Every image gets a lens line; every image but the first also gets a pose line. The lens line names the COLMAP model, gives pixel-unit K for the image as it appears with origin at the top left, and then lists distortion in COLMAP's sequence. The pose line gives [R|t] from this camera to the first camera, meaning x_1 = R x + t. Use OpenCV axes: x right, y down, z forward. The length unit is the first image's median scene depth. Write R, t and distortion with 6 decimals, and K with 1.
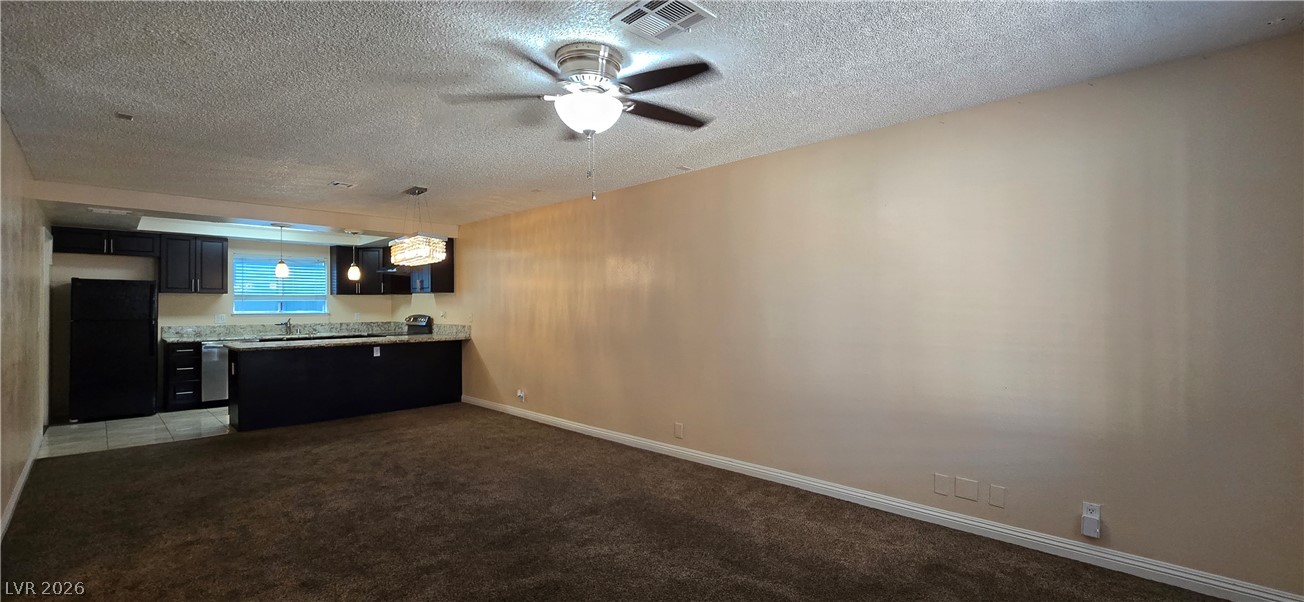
lens RADIAL K [[537.7, 0, 654.9], [0, 537.7, 306.5], [0, 0, 1]] dist [0.004419, 0.000257]
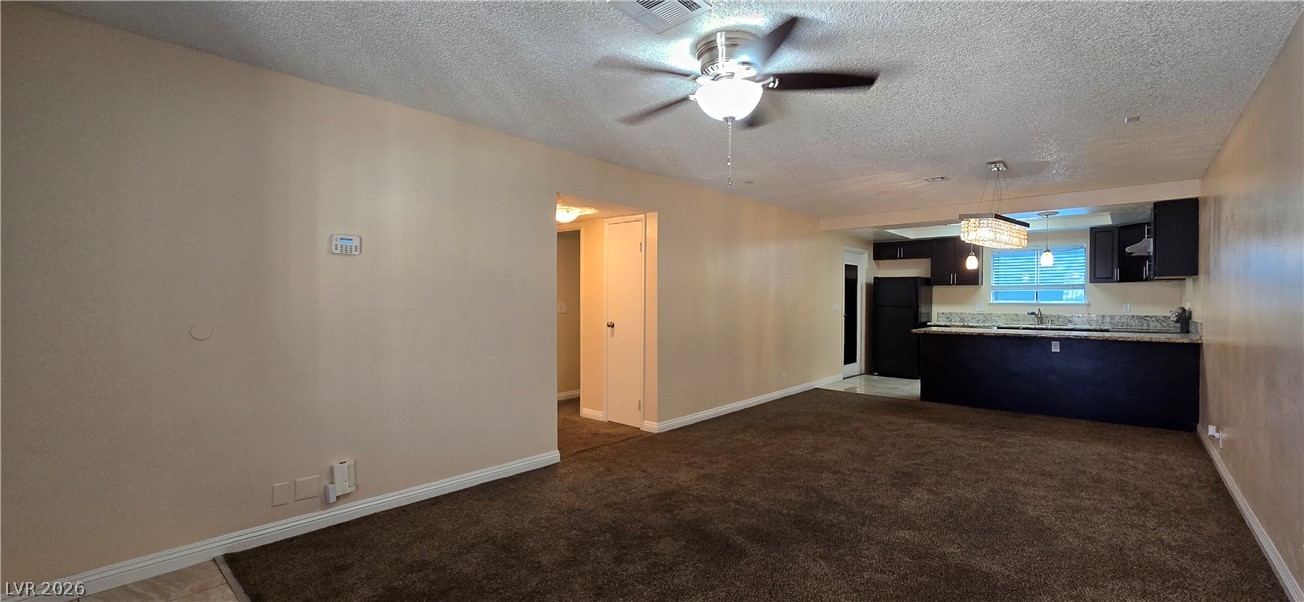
lens RADIAL K [[537.7, 0, 654.9], [0, 537.7, 306.5], [0, 0, 1]] dist [0.004419, 0.000257]
pose [[0.036592, 0.013973, -0.999233, 0.372881], [-0.000613, 0.999902, 0.013960, 0.007243], [0.999330, 0.000102, 0.036597, 0.344039]]
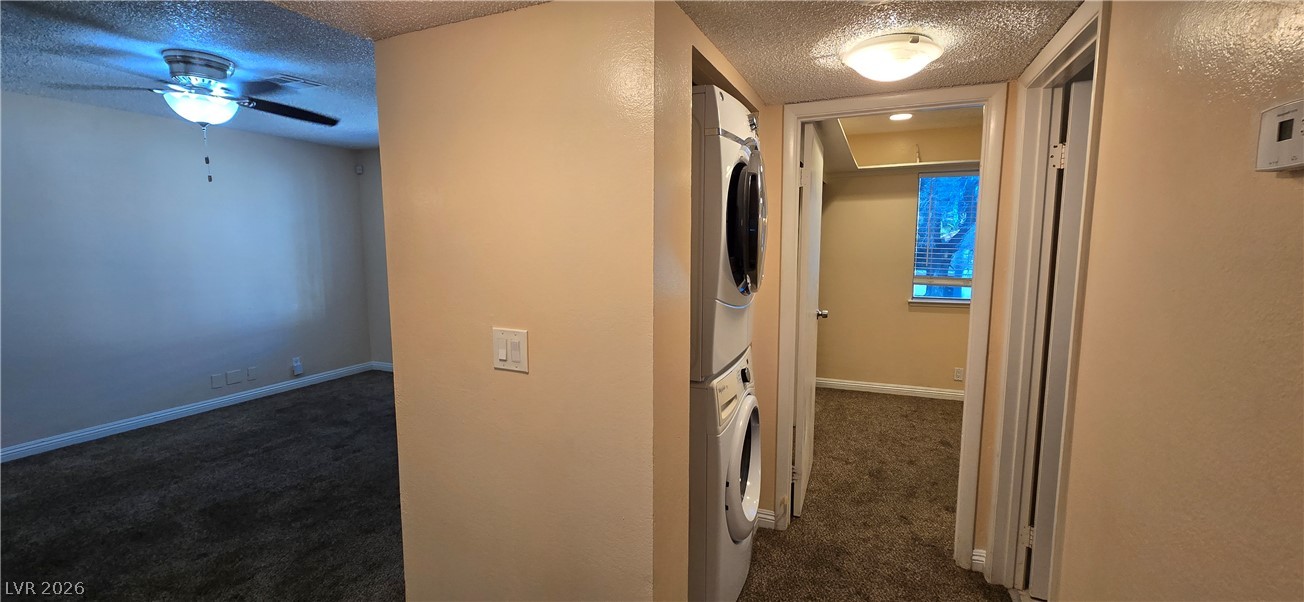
lens RADIAL K [[537.7, 0, 654.9], [0, 537.7, 306.5], [0, 0, 1]] dist [0.004419, 0.000257]
pose [[-0.343667, -0.114587, 0.932075, -0.654780], [-0.001608, 0.992598, 0.121434, -0.024979], [-0.939090, 0.040234, -0.341307, 0.208581]]
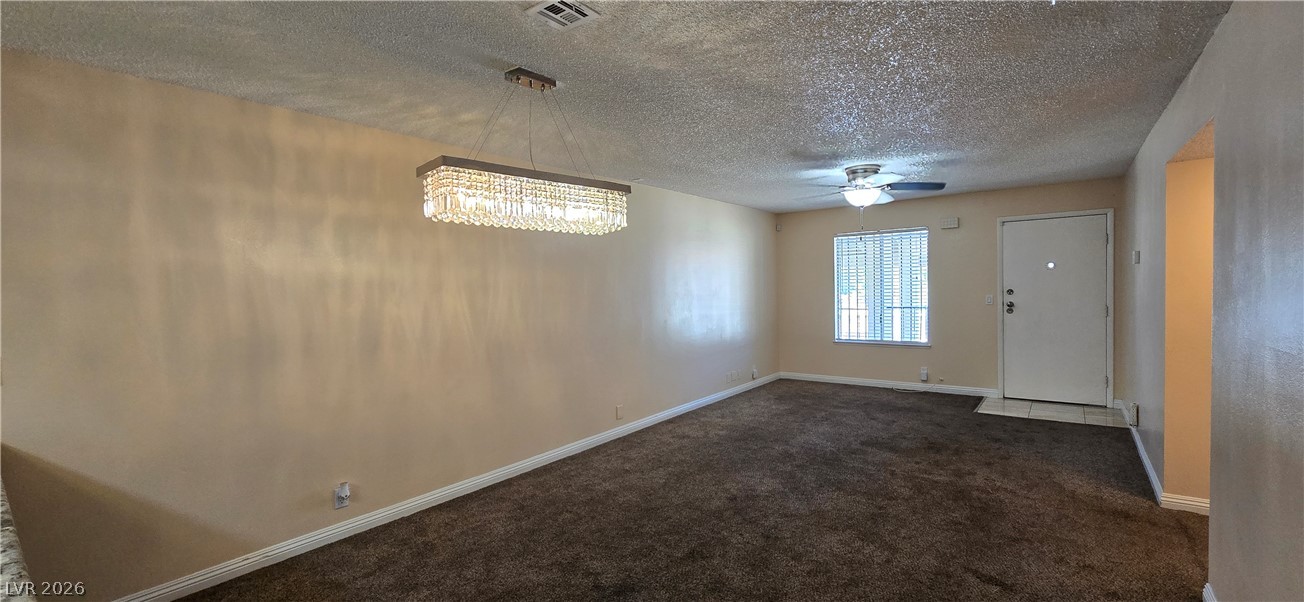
lens RADIAL K [[537.7, 0, 654.9], [0, 537.7, 306.5], [0, 0, 1]] dist [0.004419, 0.000257]
pose [[-0.093347, -0.041274, 0.994778, -0.825970], [0.024140, 0.998753, 0.043704, -0.024076], [-0.995341, 0.028094, -0.092234, 0.807564]]
